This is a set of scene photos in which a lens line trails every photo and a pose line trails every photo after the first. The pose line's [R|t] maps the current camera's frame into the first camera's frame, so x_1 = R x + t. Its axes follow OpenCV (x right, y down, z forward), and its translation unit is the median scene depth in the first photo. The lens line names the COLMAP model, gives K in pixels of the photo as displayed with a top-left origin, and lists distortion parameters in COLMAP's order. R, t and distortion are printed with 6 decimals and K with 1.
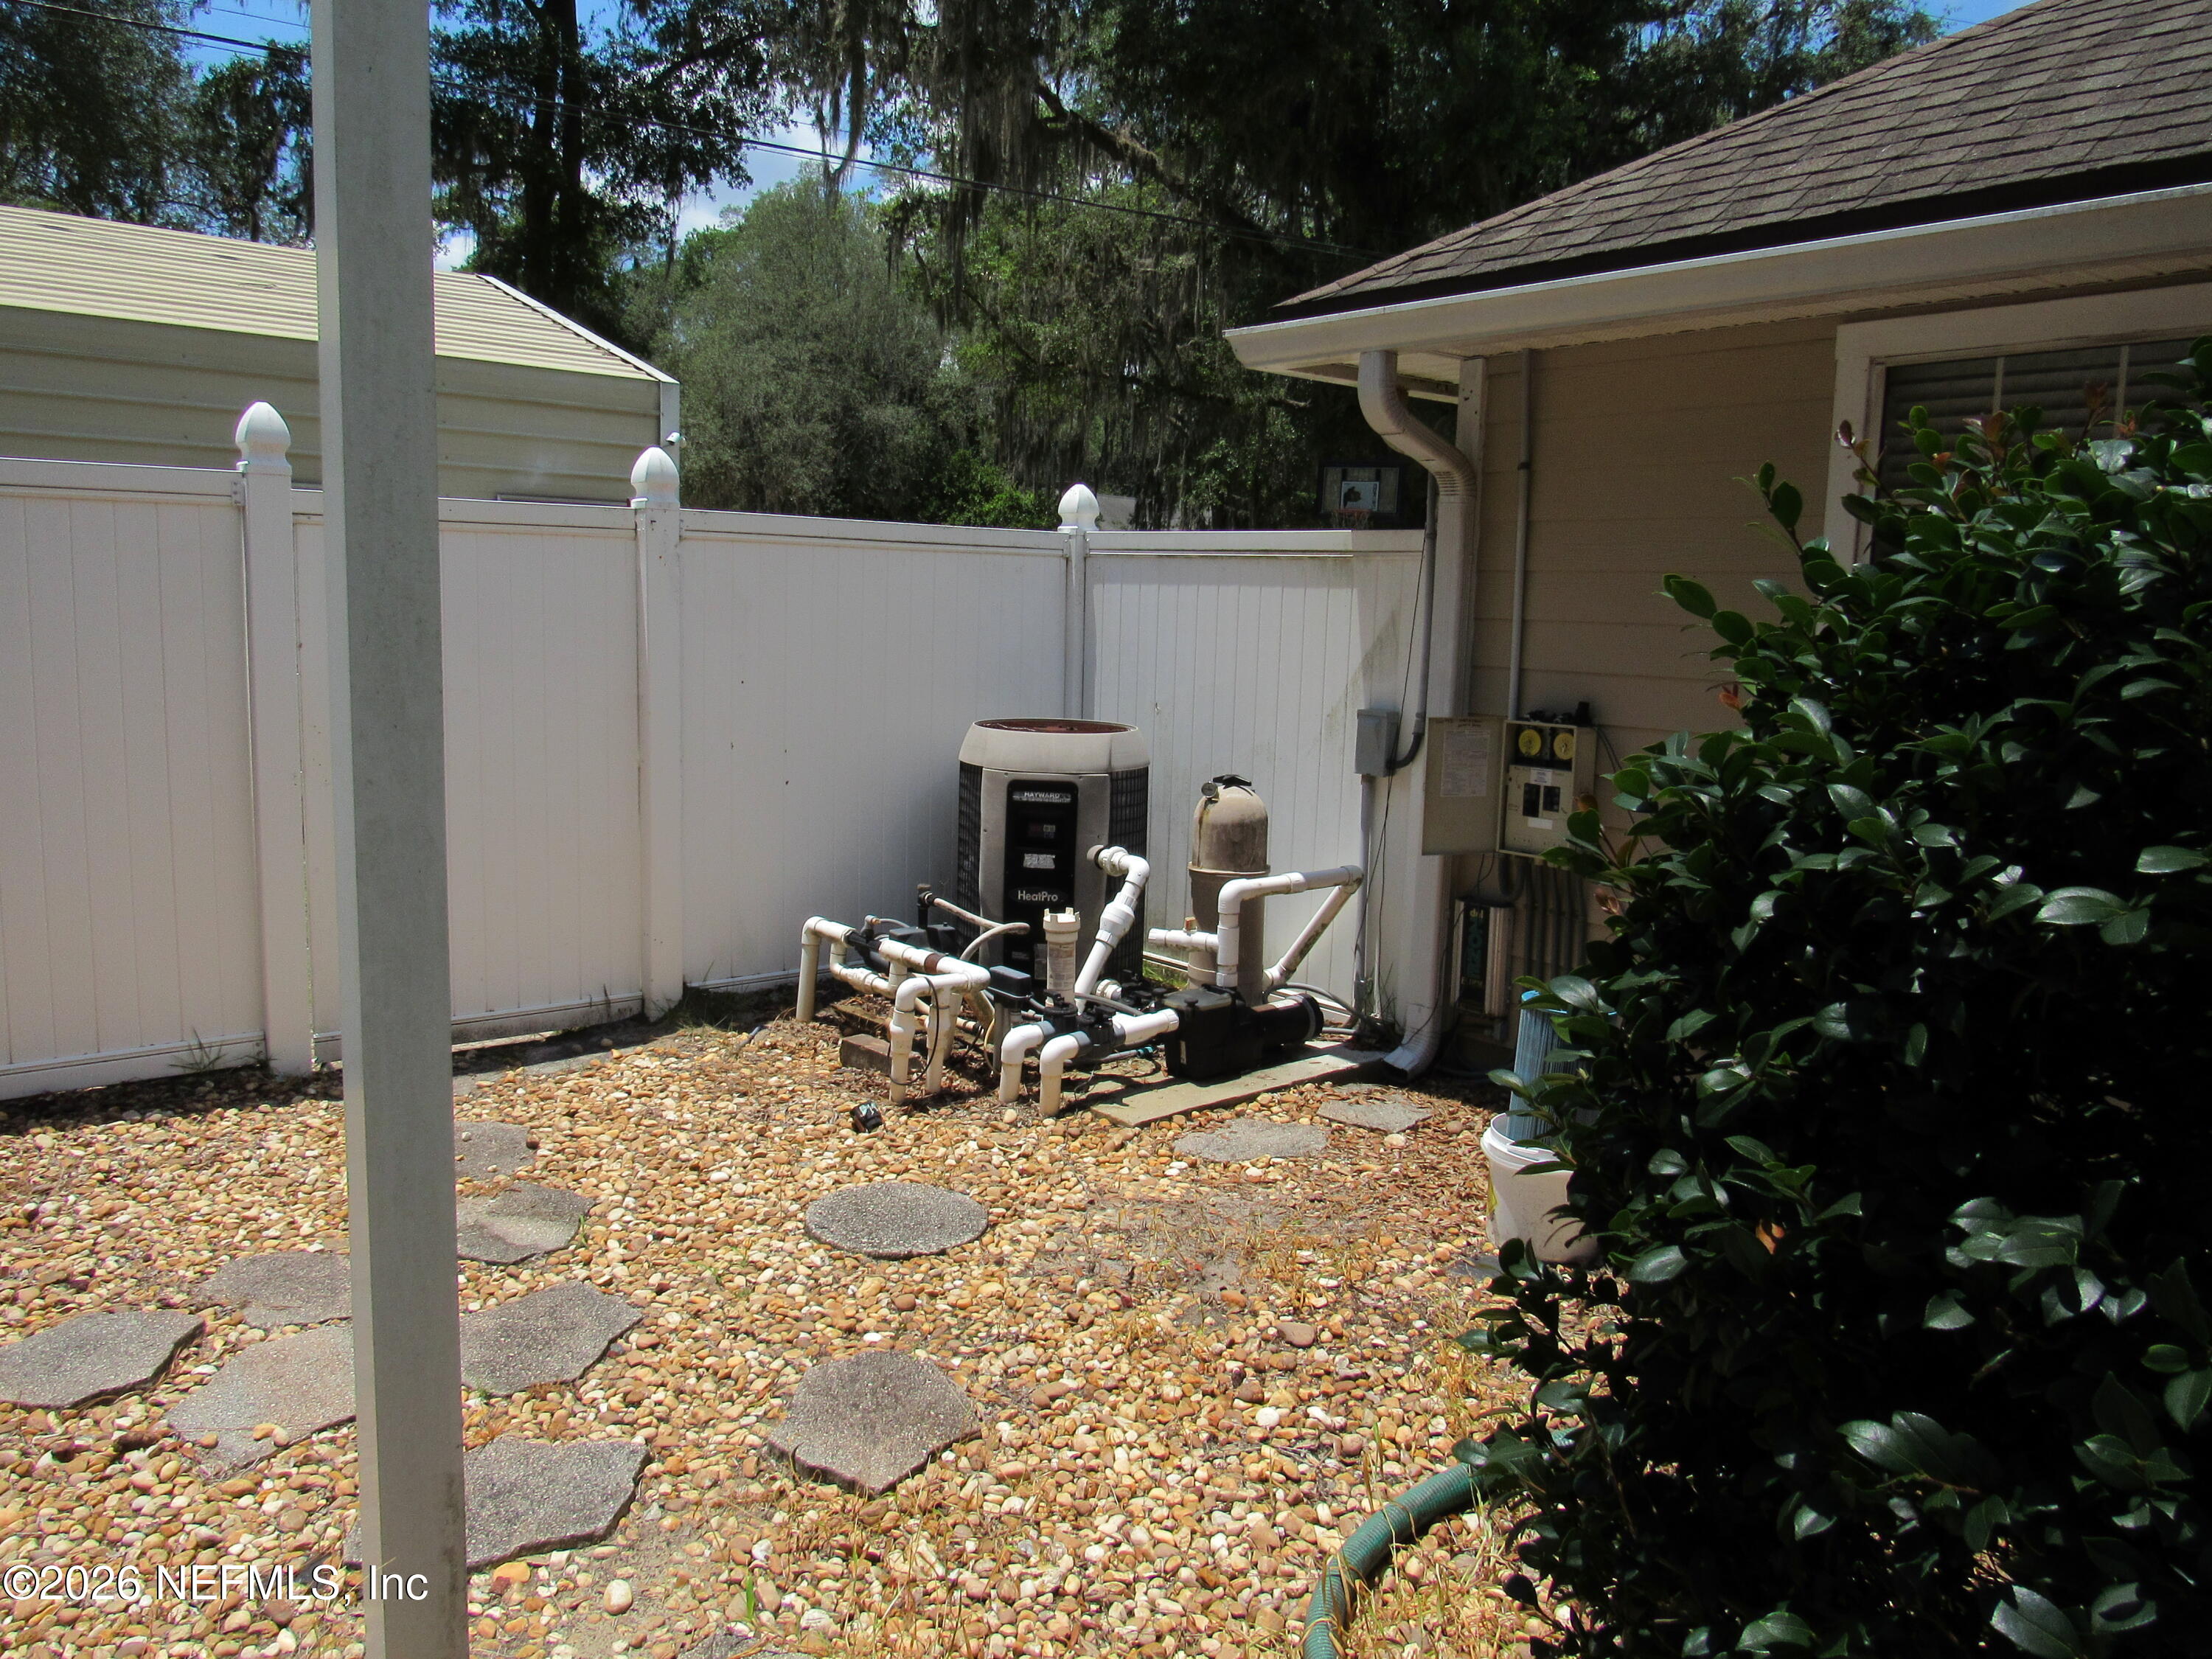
lens RADIAL K [[1559.3, 0, 1106.0], [0, 1559.3, 829.5], [0, 0, 1]] dist [-0.033577, 0.007124]
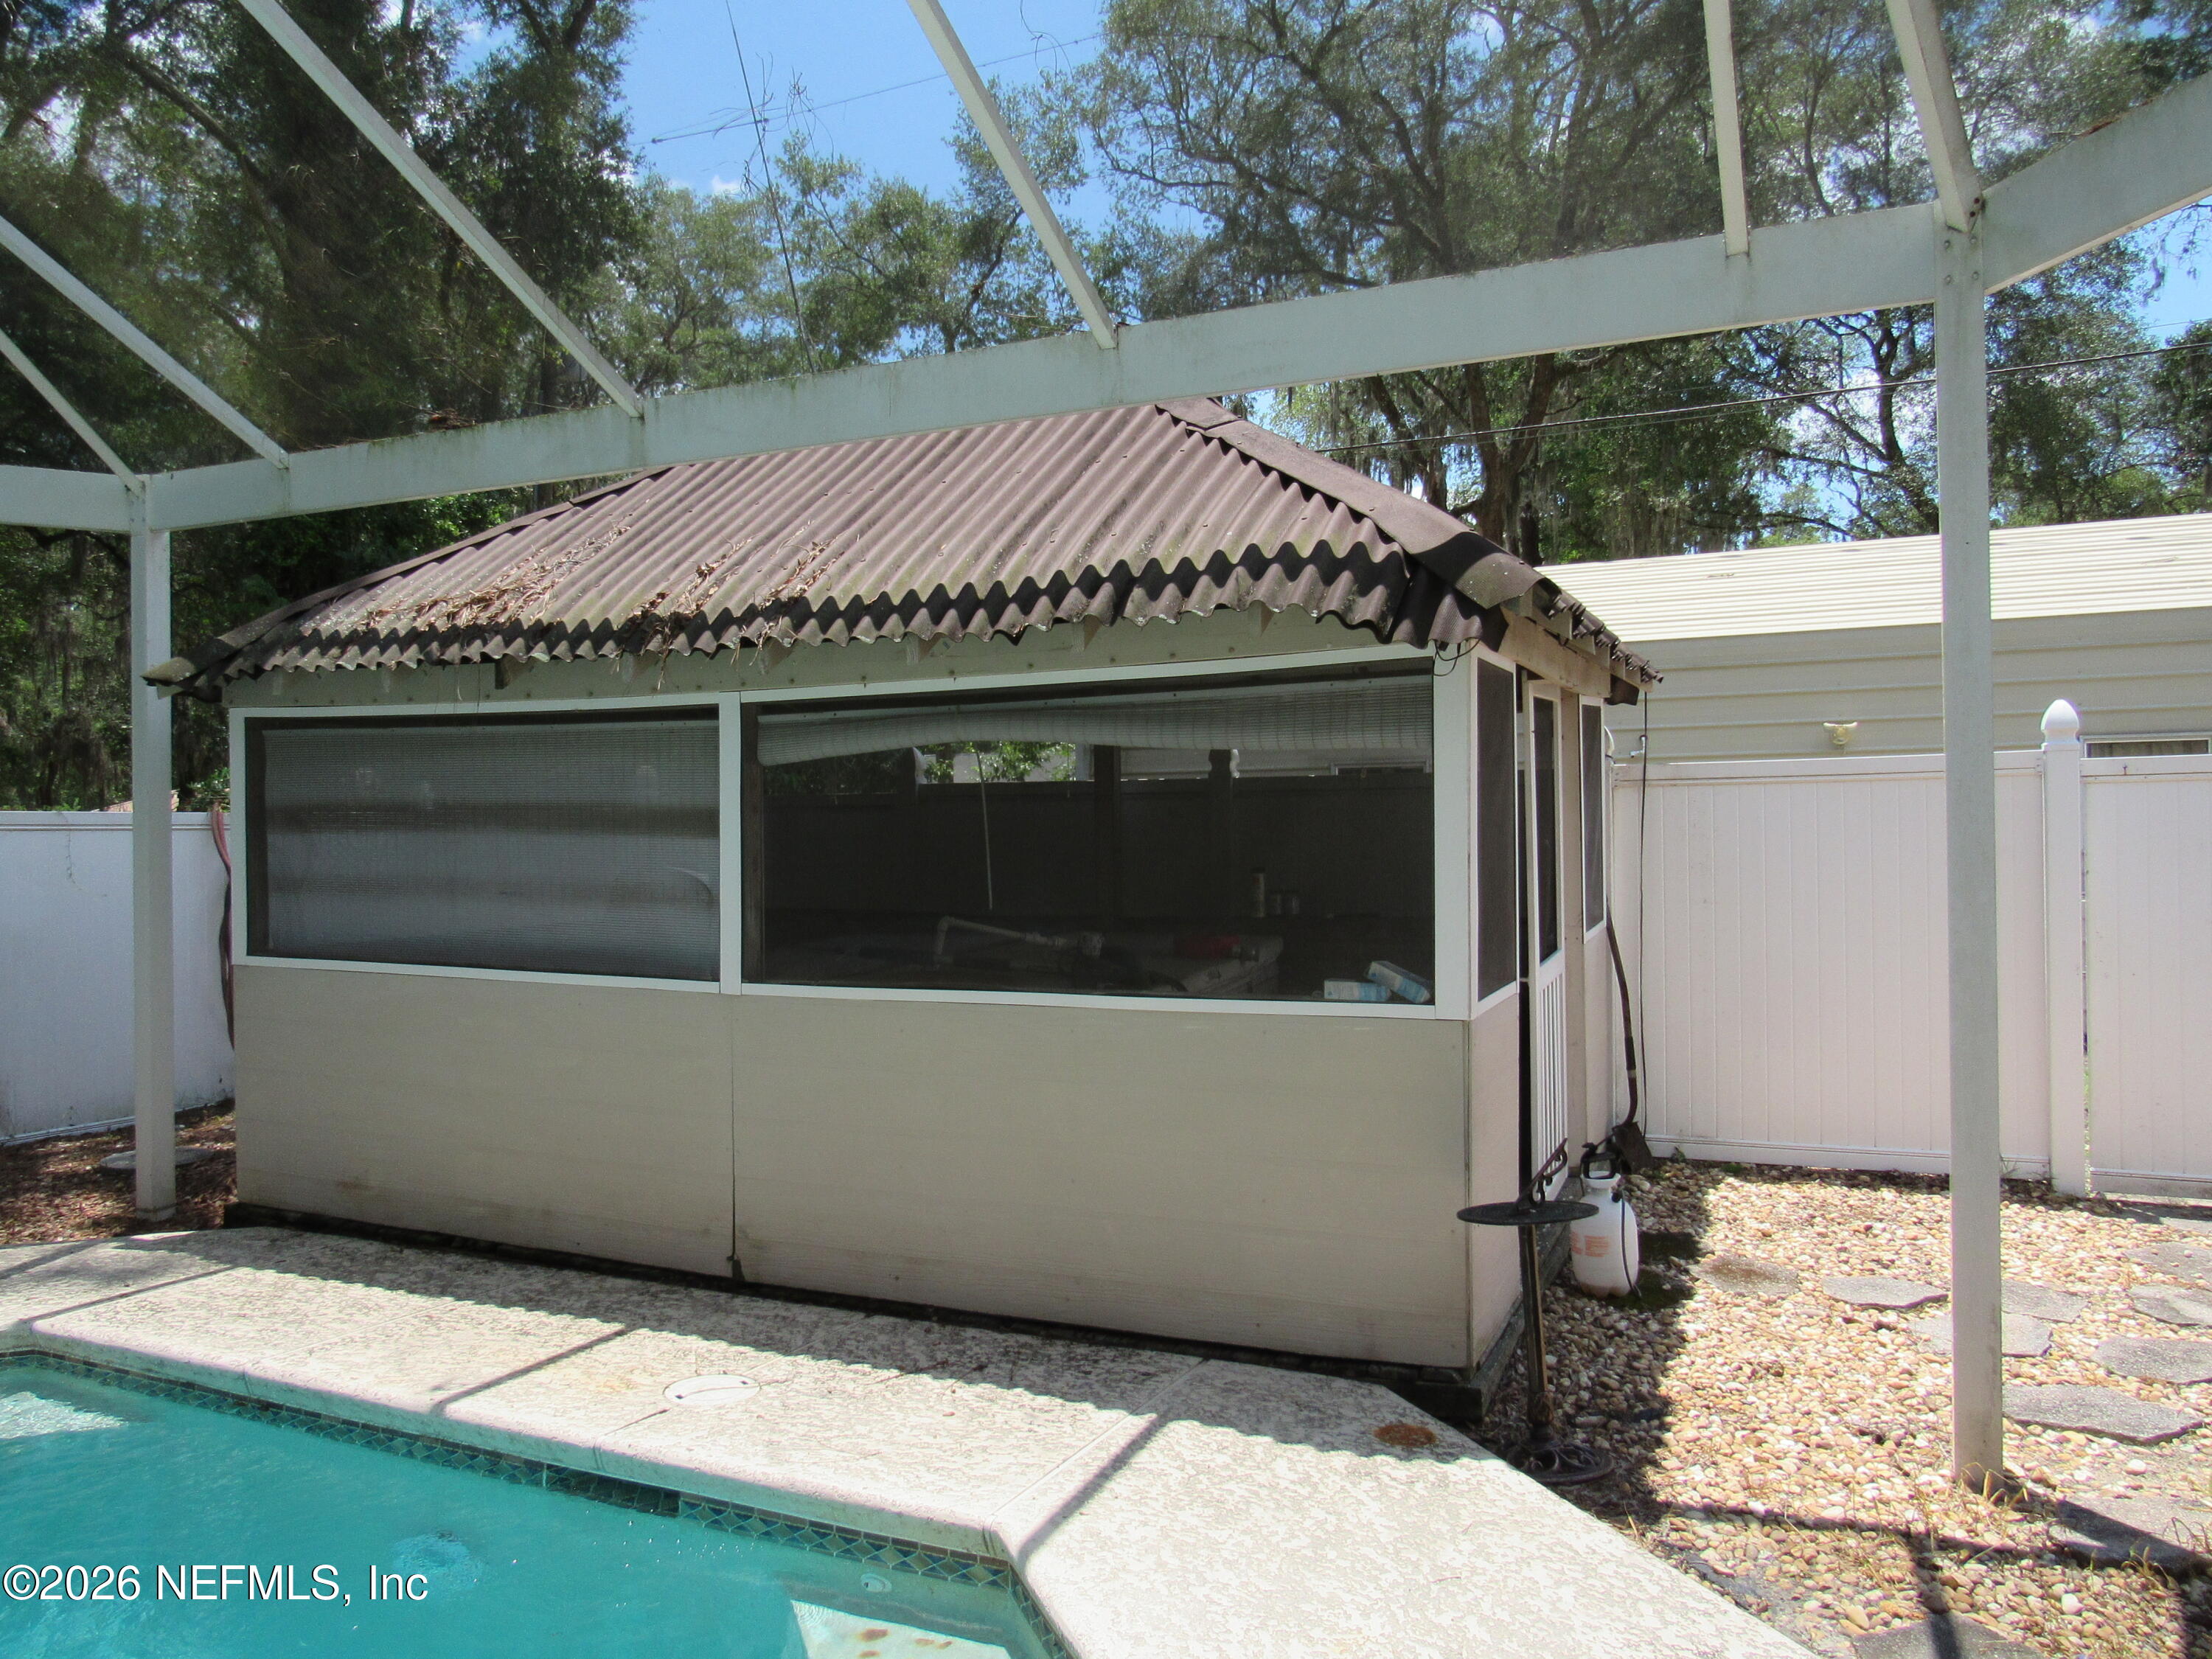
lens RADIAL K [[1553.9, 0, 1106.0], [0, 1553.9, 829.5], [0, 0, 1]] dist [-0.001115, 0.002406]
pose [[0.419809, -0.036422, -0.906881, 0.550298], [-0.100432, 0.991194, -0.086300, 0.075187], [0.902038, 0.127310, 0.412455, -0.533115]]
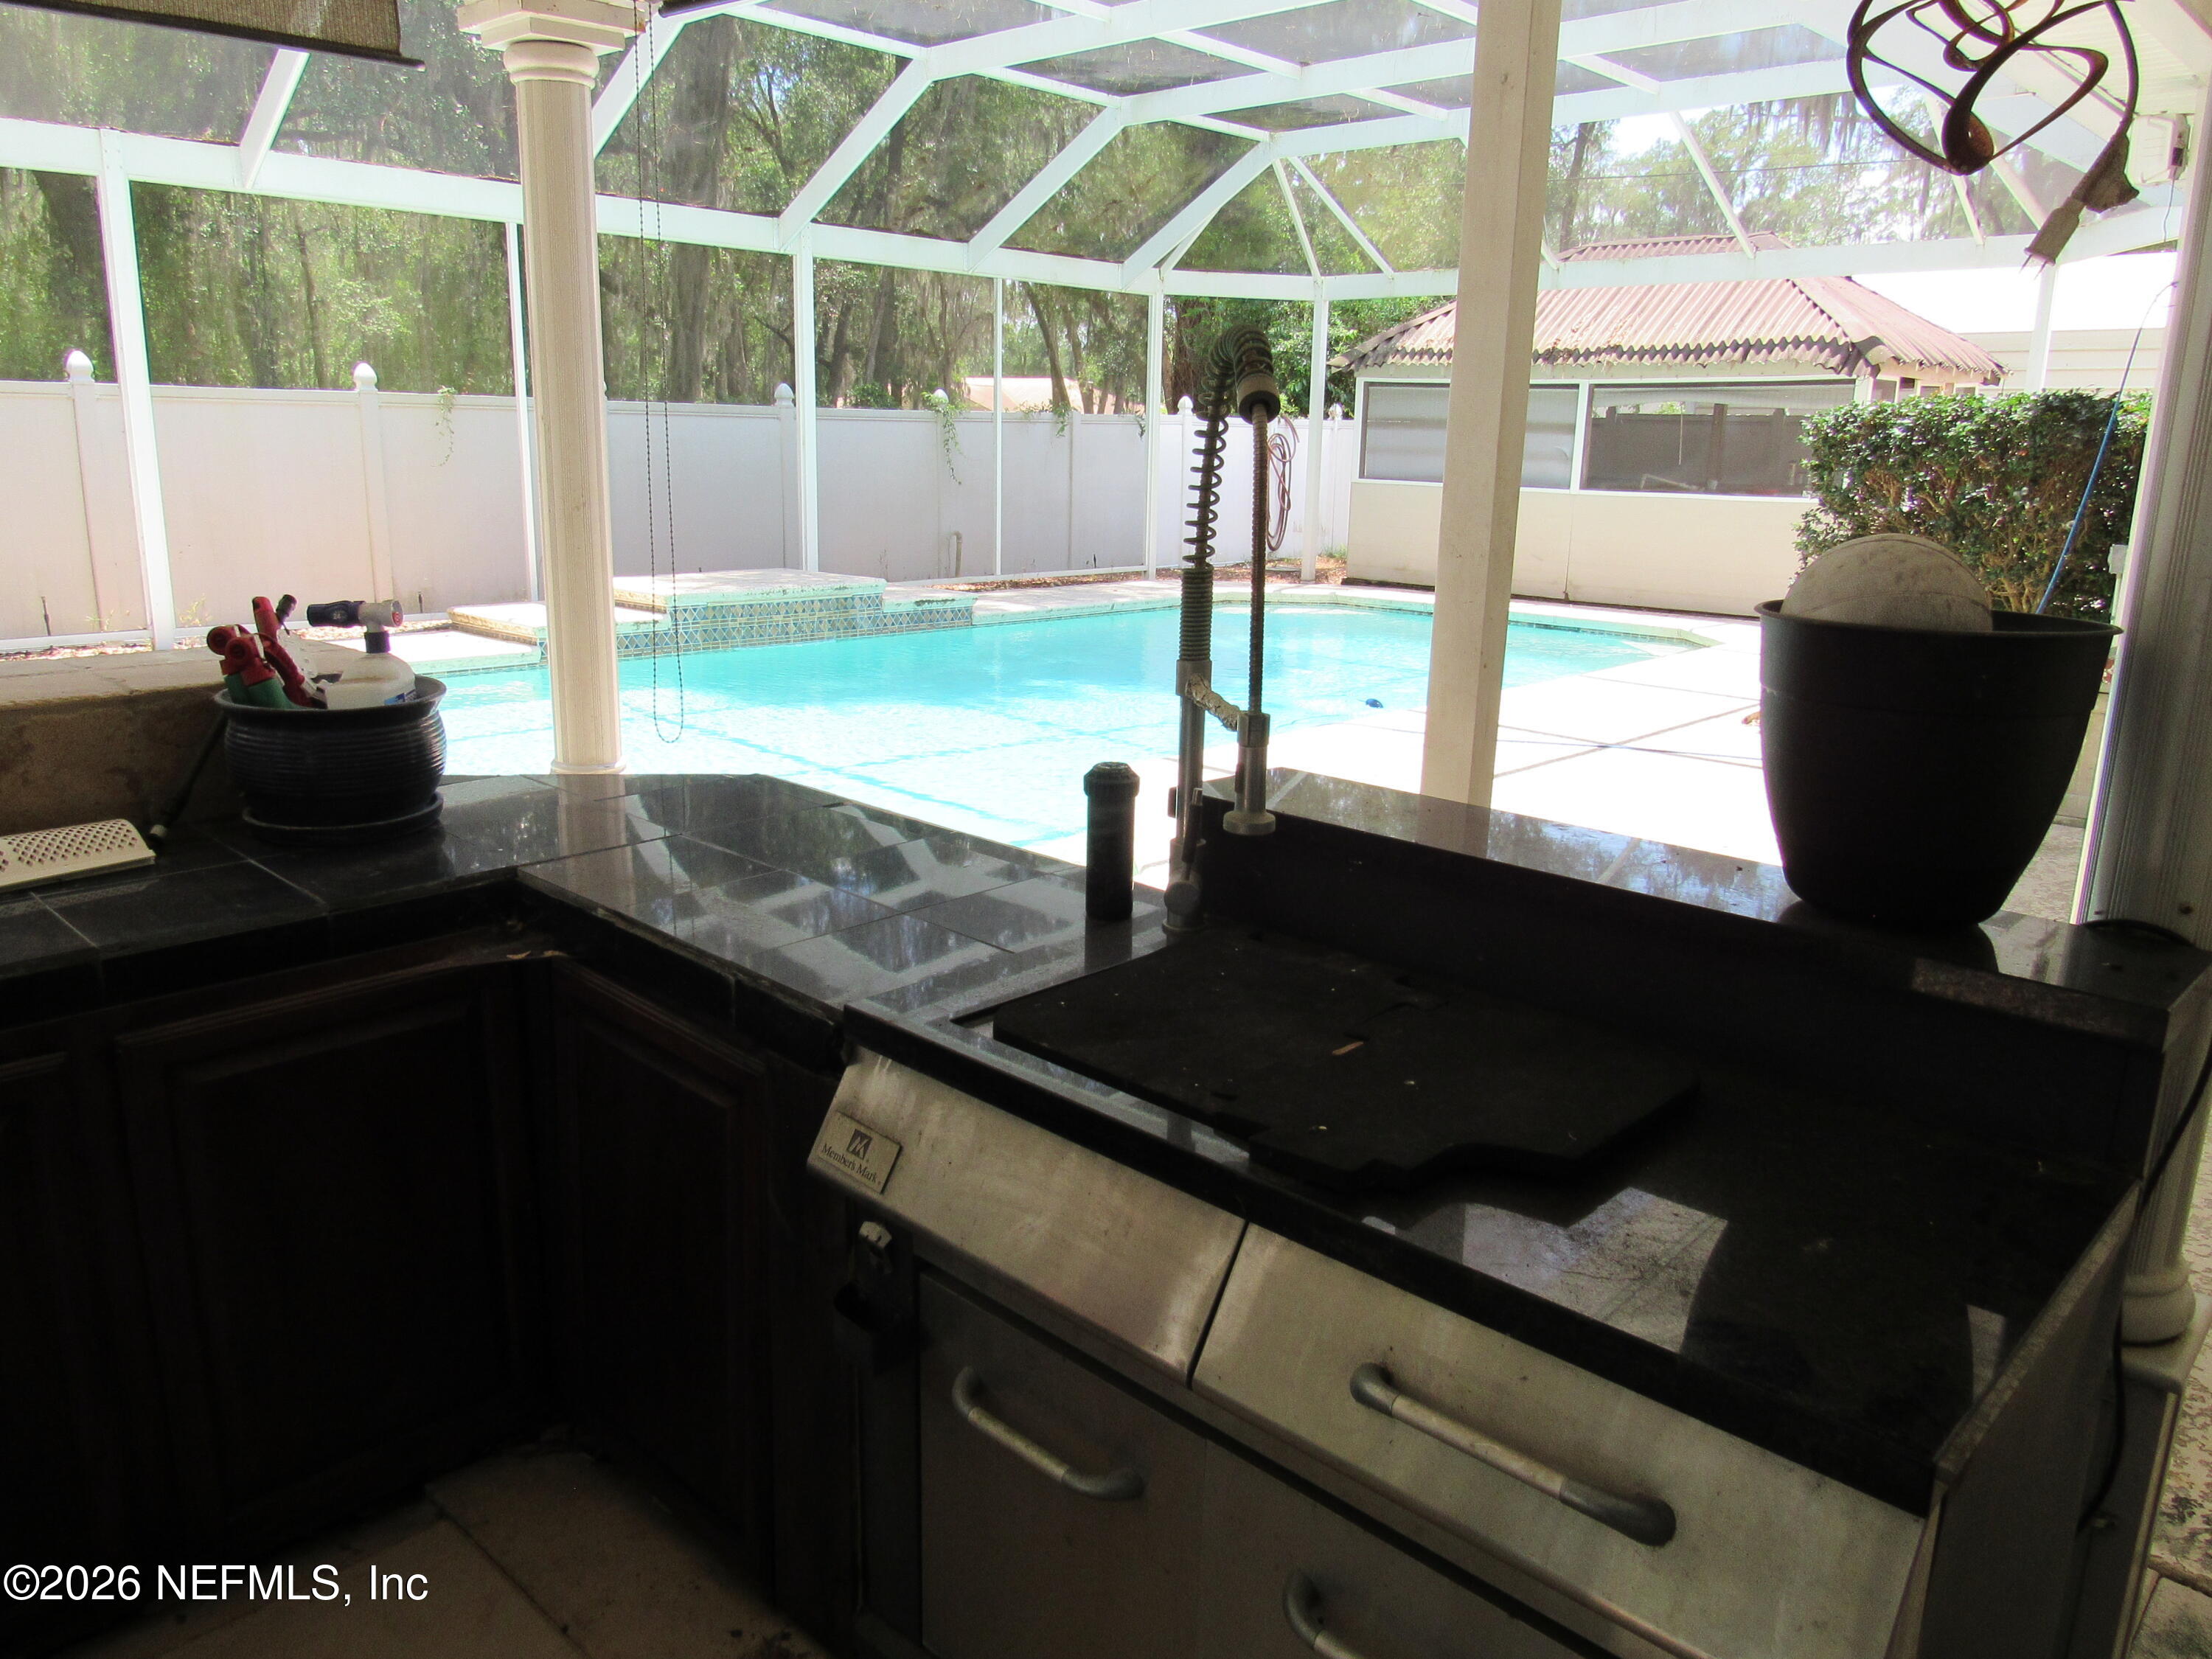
lens RADIAL K [[1609.5, 0, 1106.0], [0, 1609.5, 829.5], [0, 0, 1]] dist [-0.005037, -0.002896]
pose [[0.112995, 0.204287, -0.972368, 3.769739], [-0.149033, 0.971049, 0.186691, 0.459283], [0.982355, 0.123820, 0.140169, -2.218367]]
